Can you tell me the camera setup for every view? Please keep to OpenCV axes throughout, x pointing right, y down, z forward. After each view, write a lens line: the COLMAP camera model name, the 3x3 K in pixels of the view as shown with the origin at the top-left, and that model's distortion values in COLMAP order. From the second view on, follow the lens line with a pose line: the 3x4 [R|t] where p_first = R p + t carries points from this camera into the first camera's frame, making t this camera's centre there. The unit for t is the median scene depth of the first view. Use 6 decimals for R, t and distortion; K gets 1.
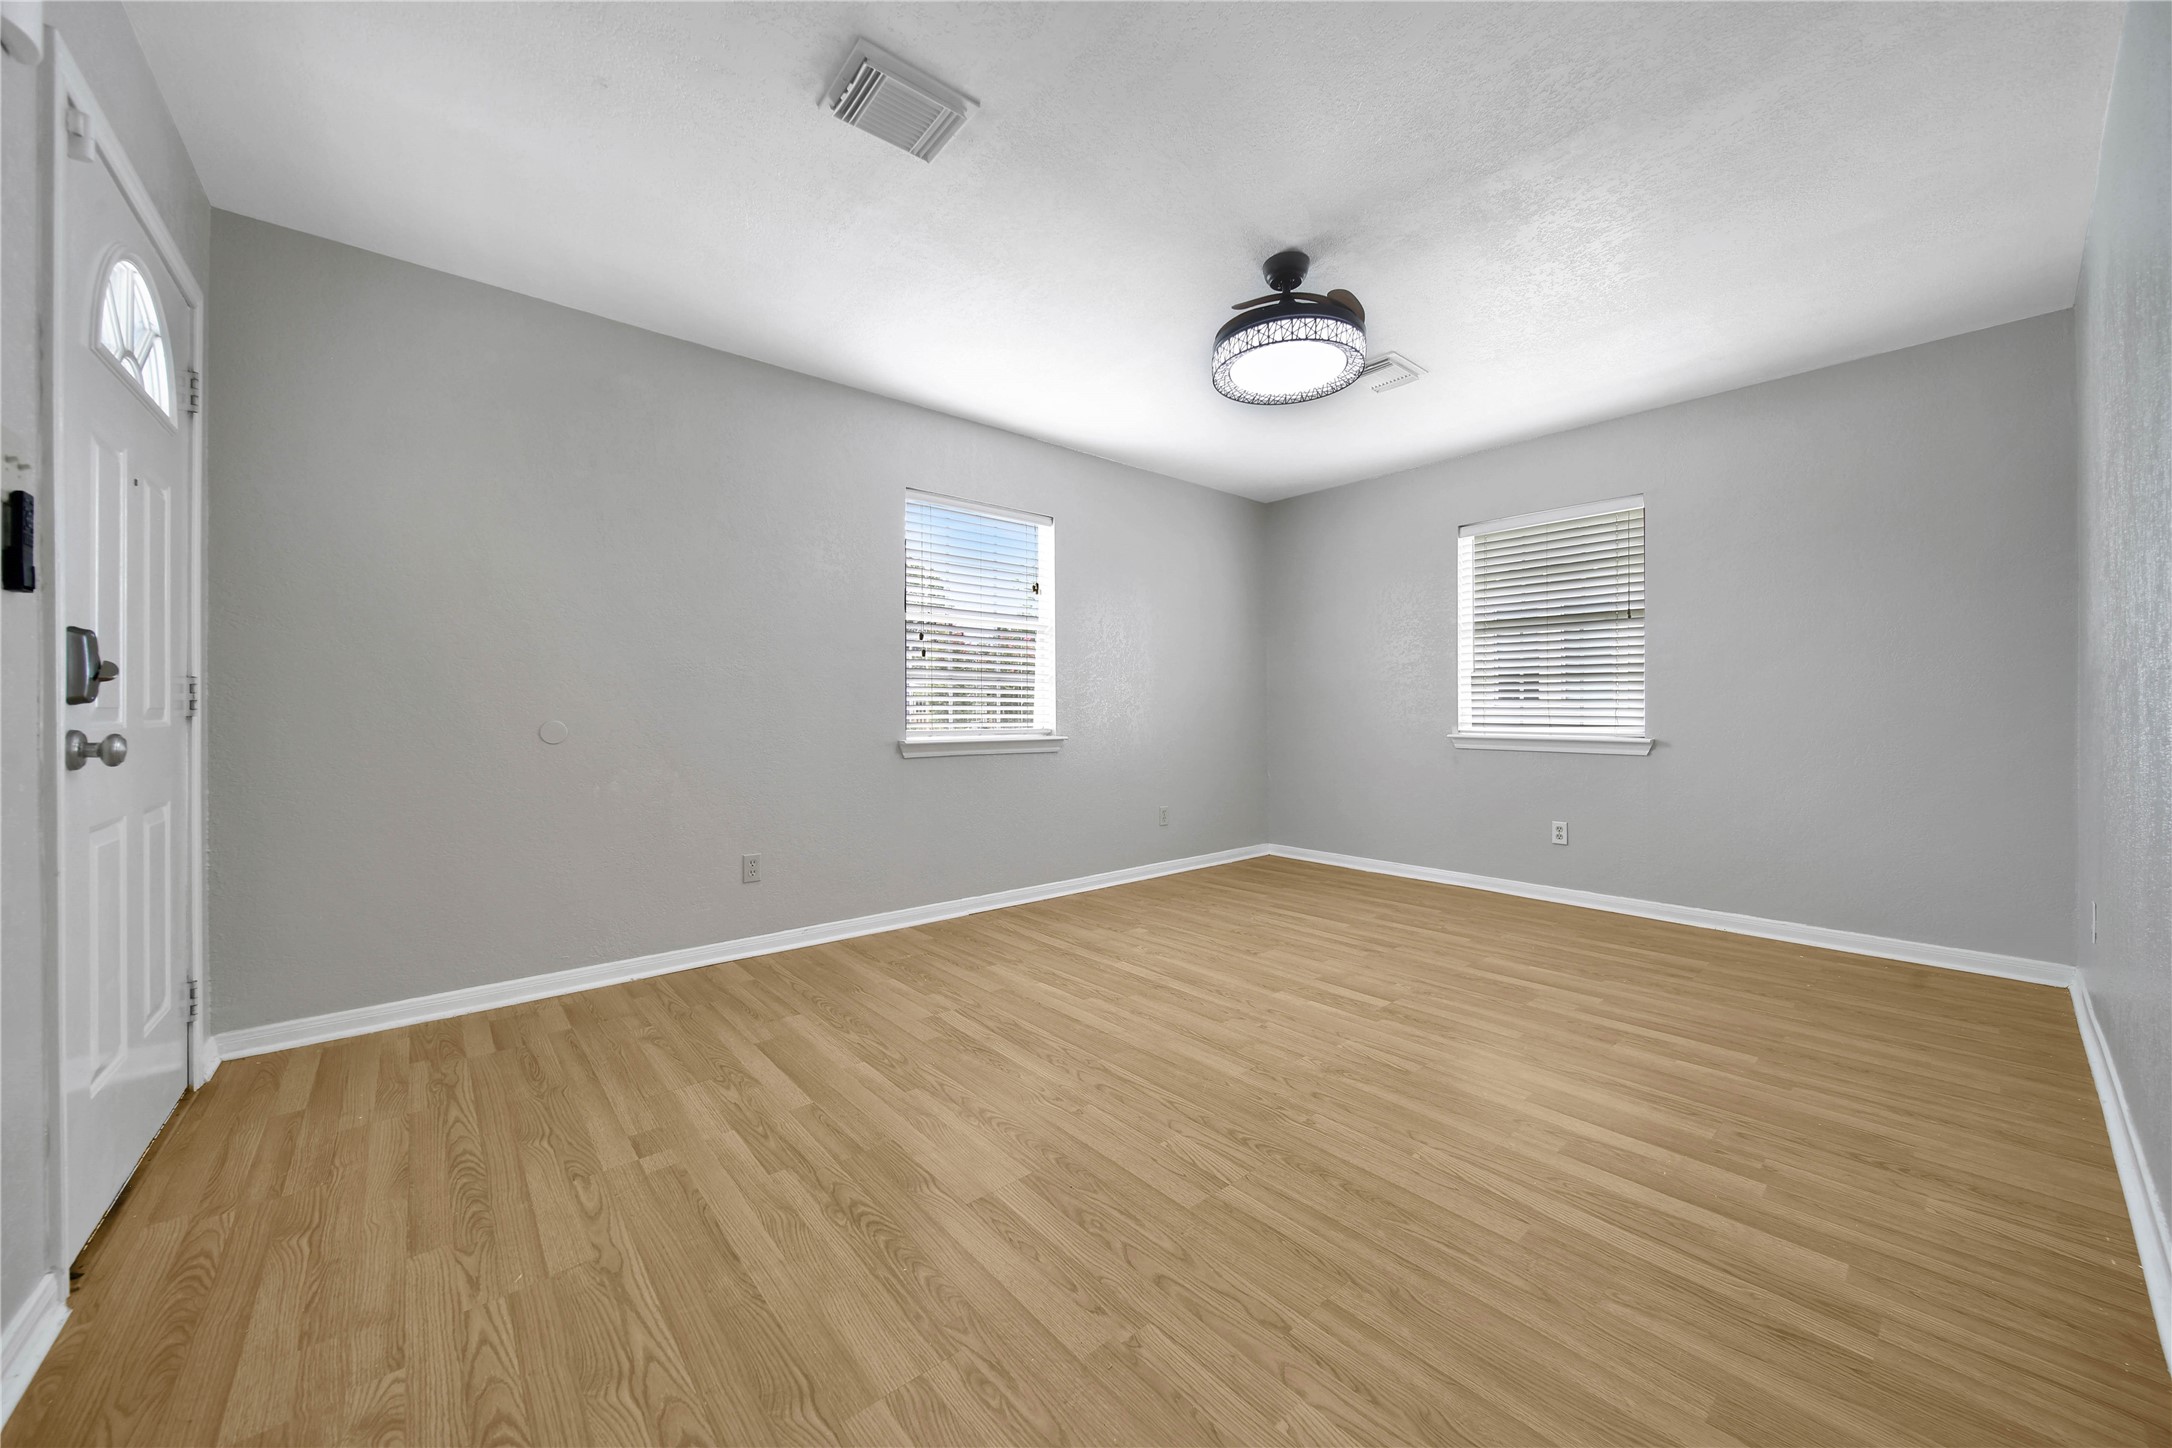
lens RADIAL K [[781.8, 0, 1105.7], [0, 781.8, 711.8], [0, 0, 1]] dist [-0.000336, -0.000186]
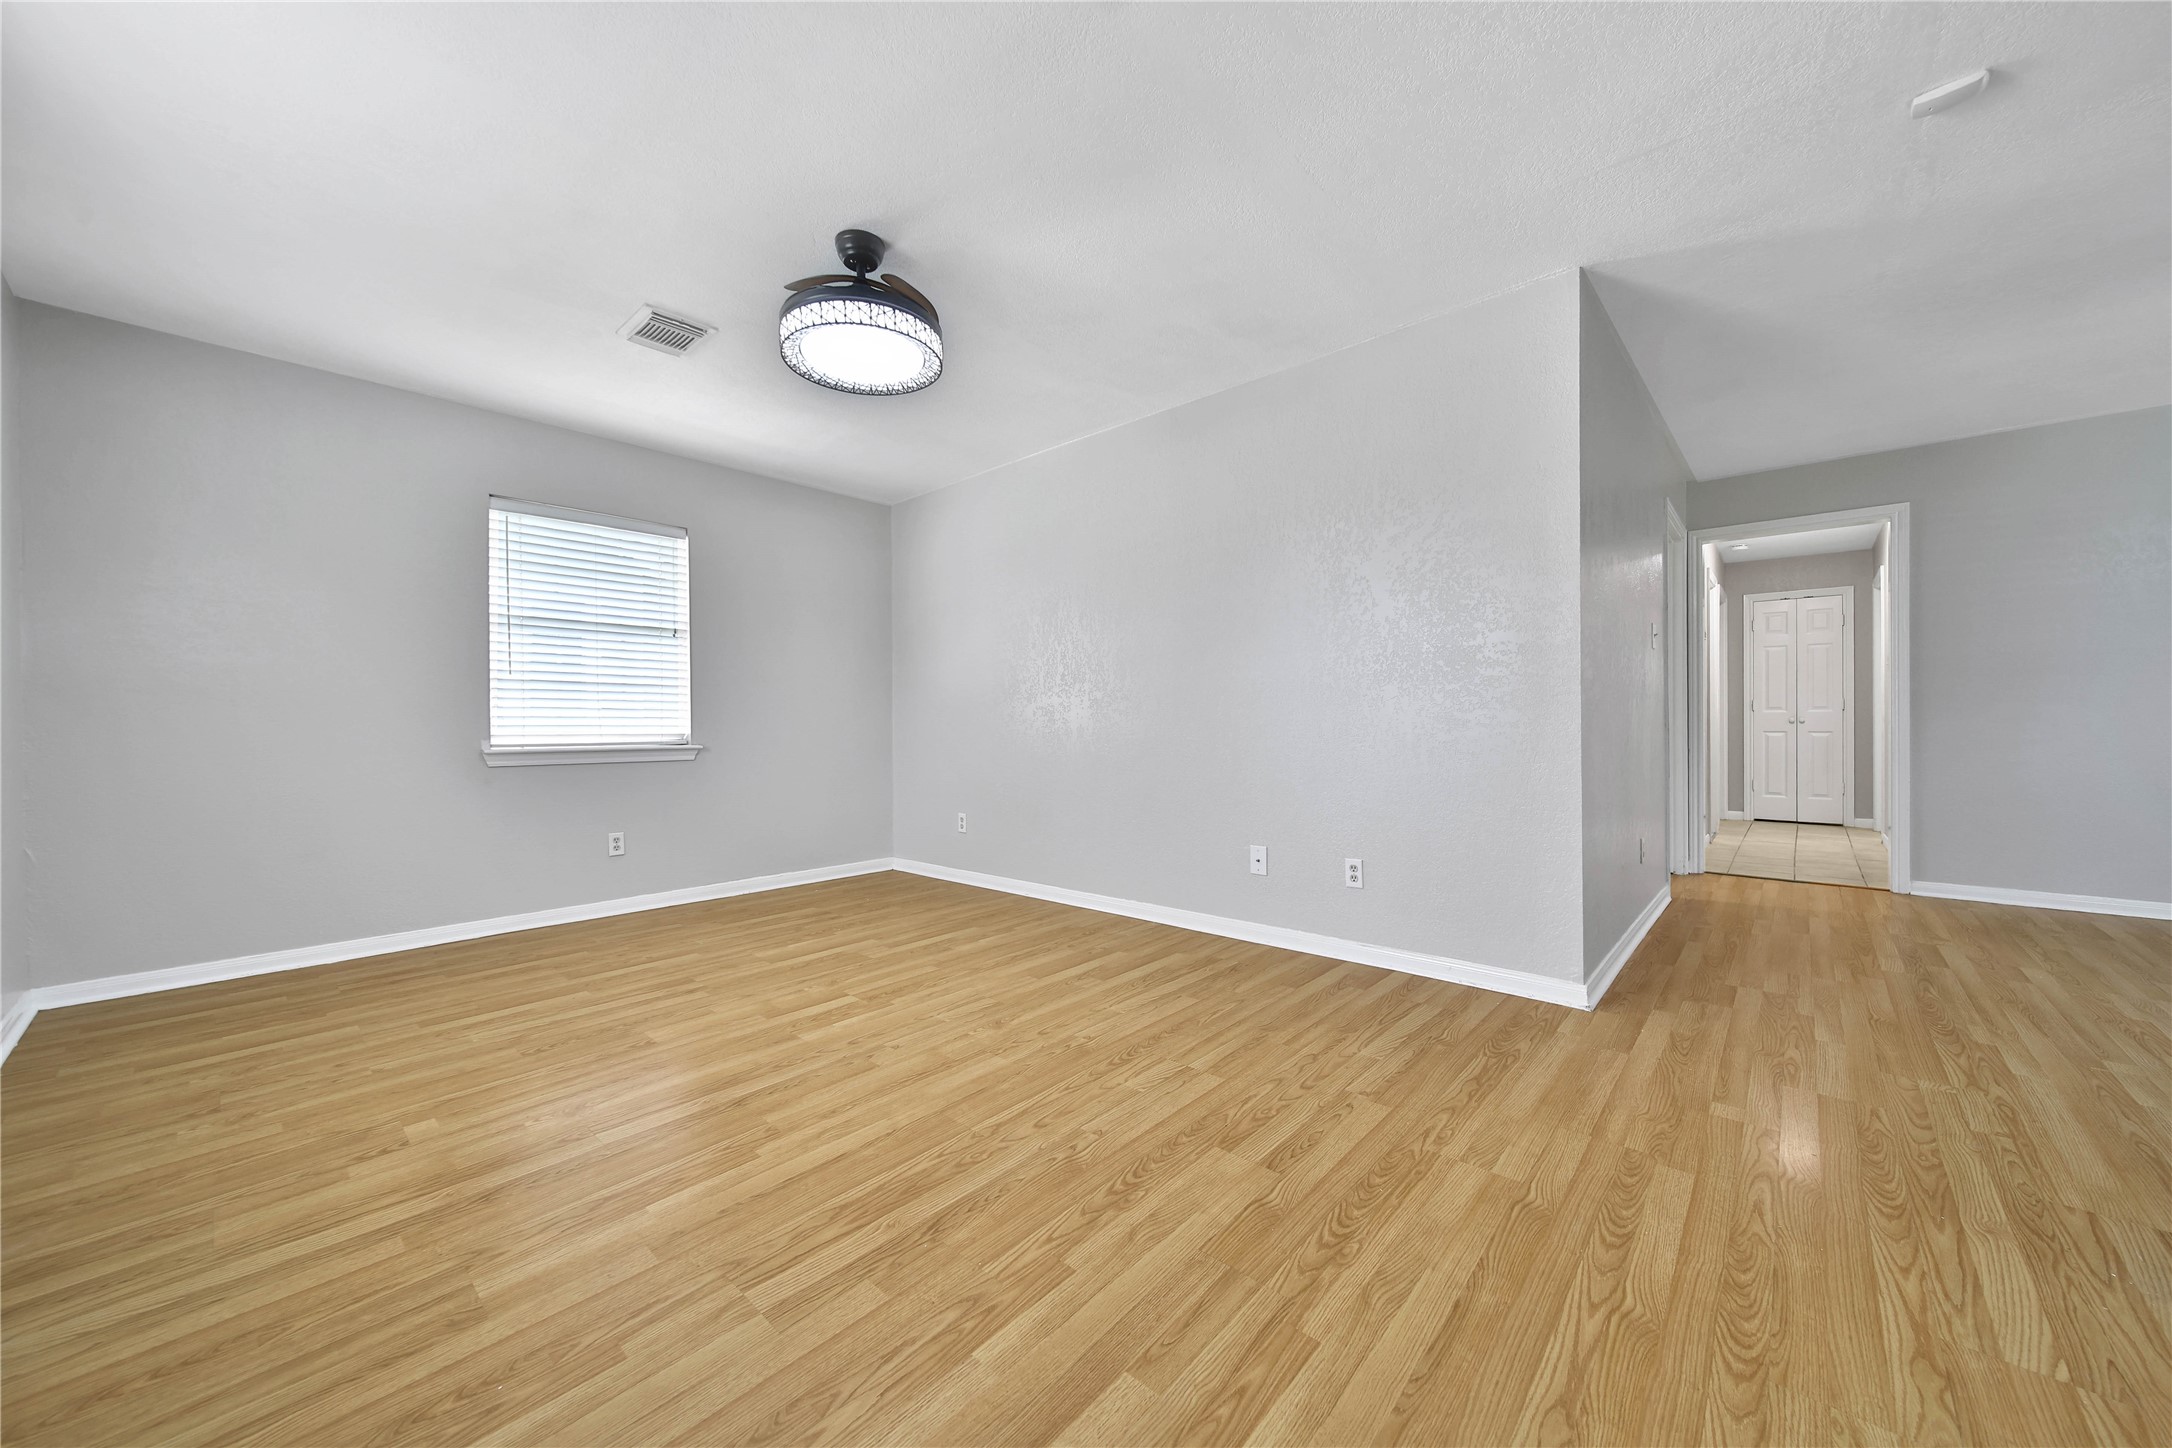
lens RADIAL K [[769.4, 0, 1076.6], [0, 769.4, 727.2], [0, 0, 1]] dist [0.000660, -0.000557]
pose [[-0.095266, -0.005409, 0.995437, -0.959738], [0.006498, 0.999961, 0.006056, 0.010240], [-0.995431, 0.007045, -0.095227, 1.105034]]
